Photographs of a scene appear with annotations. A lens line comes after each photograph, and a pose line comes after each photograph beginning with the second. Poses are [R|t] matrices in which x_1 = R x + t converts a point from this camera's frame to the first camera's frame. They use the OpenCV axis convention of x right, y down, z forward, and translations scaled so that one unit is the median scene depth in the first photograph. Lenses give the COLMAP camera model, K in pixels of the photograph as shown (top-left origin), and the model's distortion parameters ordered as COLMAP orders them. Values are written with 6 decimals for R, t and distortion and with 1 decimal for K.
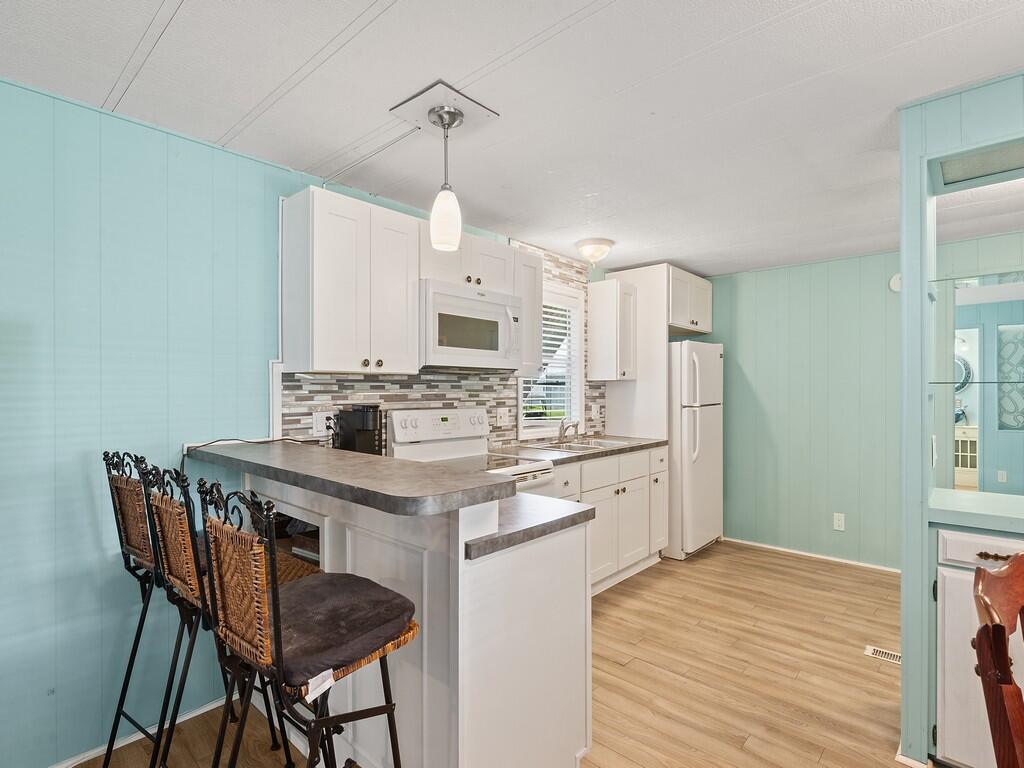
lens RADIAL K [[521.3, 0, 510.8], [0, 521.3, 394.2], [0, 0, 1]] dist [0.002640, -0.014449]
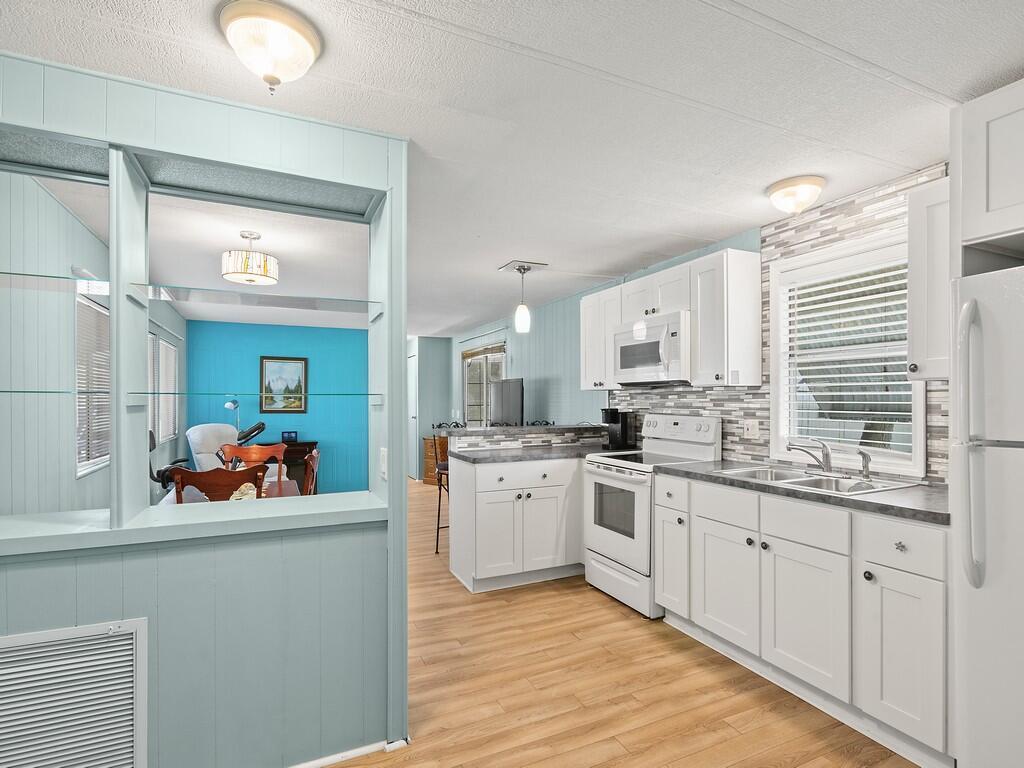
lens RADIAL K [[511.0, 0, 507.5], [0, 511.0, 402.8], [0, 0, 1]] dist [0.000776, 0.000102]
pose [[-0.397446, 0.008310, -0.917588, 1.056381], [-0.003876, 0.999935, 0.010734, -0.011308], [0.917617, 0.007823, -0.397388, 1.044686]]
